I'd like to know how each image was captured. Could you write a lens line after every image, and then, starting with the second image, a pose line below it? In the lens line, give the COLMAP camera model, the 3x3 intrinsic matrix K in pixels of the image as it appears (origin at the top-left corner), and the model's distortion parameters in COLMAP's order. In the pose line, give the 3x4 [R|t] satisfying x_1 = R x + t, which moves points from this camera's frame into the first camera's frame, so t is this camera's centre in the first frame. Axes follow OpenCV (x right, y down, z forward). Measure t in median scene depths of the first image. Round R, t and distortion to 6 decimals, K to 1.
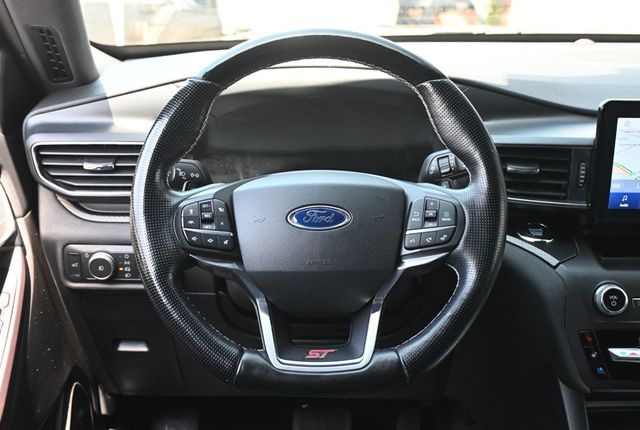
lens RADIAL K [[852.2, 0, 320.0], [0, 852.2, 215.0], [0, 0, 1]] dist [-0.008448, -0.029642]
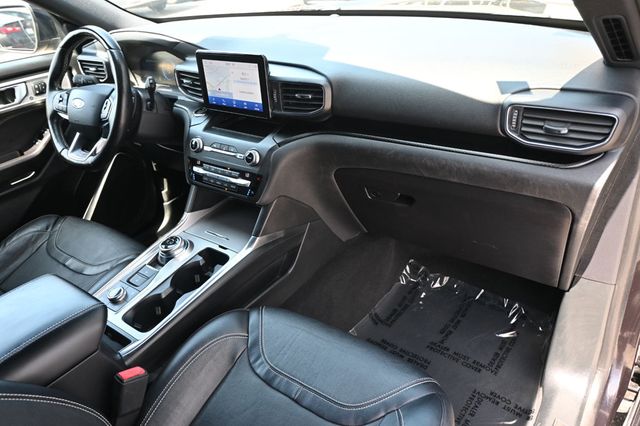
lens RADIAL K [[486.0, 0, 320.0], [0, 486.0, 213.0], [0, 0, 1]] dist [0.000651, -0.001720]
pose [[0.803172, 0.221143, -0.553182, 1.236902], [-0.099240, 0.965242, 0.241784, -0.061700], [0.587423, -0.139296, 0.797202, 0.148203]]
